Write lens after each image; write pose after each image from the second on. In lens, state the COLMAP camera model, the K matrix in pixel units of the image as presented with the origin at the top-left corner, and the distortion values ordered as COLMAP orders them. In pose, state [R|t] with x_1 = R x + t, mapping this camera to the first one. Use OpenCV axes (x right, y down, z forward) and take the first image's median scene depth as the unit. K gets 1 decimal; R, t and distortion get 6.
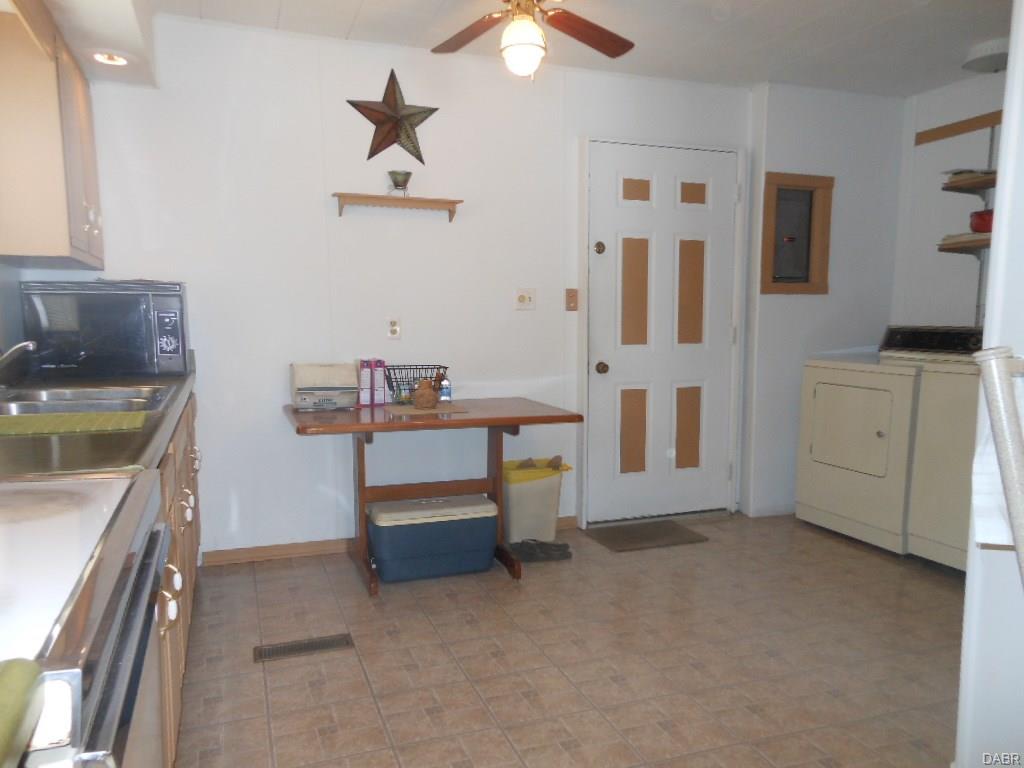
lens RADIAL K [[774.9, 0, 520.8], [0, 774.9, 415.7], [0, 0, 1]] dist [0.031301, 0.008331]
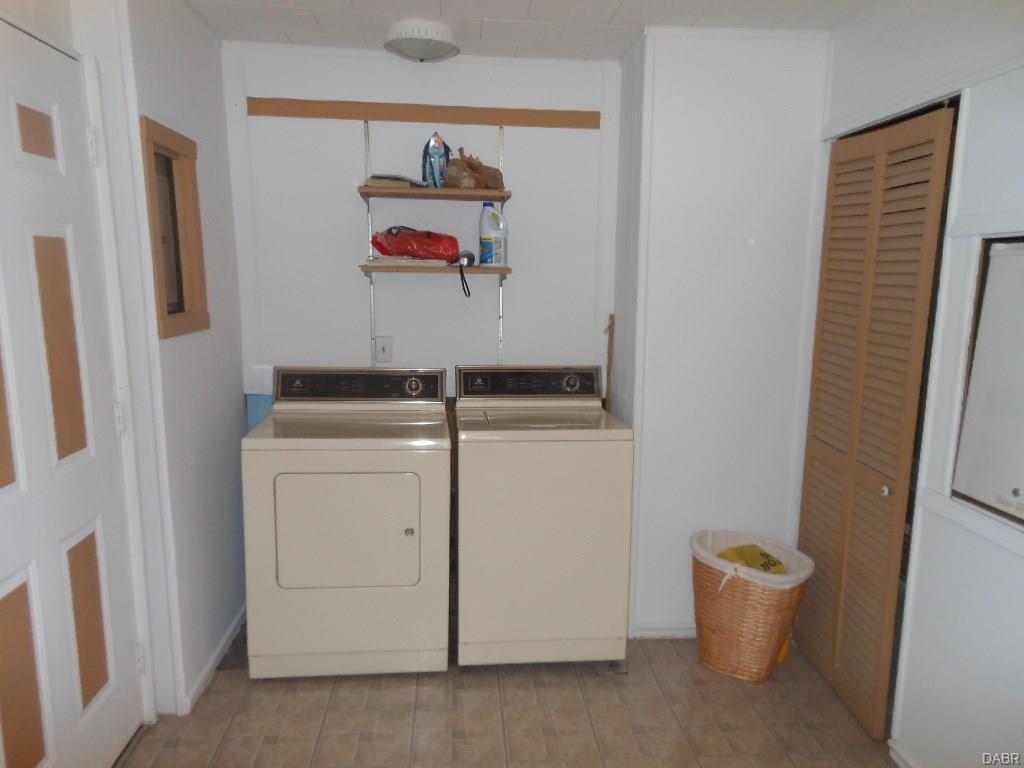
lens RADIAL K [[774.9, 0, 520.8], [0, 774.9, 415.7], [0, 0, 1]] dist [0.031301, 0.008331]
pose [[0.260638, -0.173985, 0.949630, -0.166611], [0.103212, 0.983012, 0.151773, -0.160549], [-0.959904, 0.058456, 0.274168, 0.597566]]
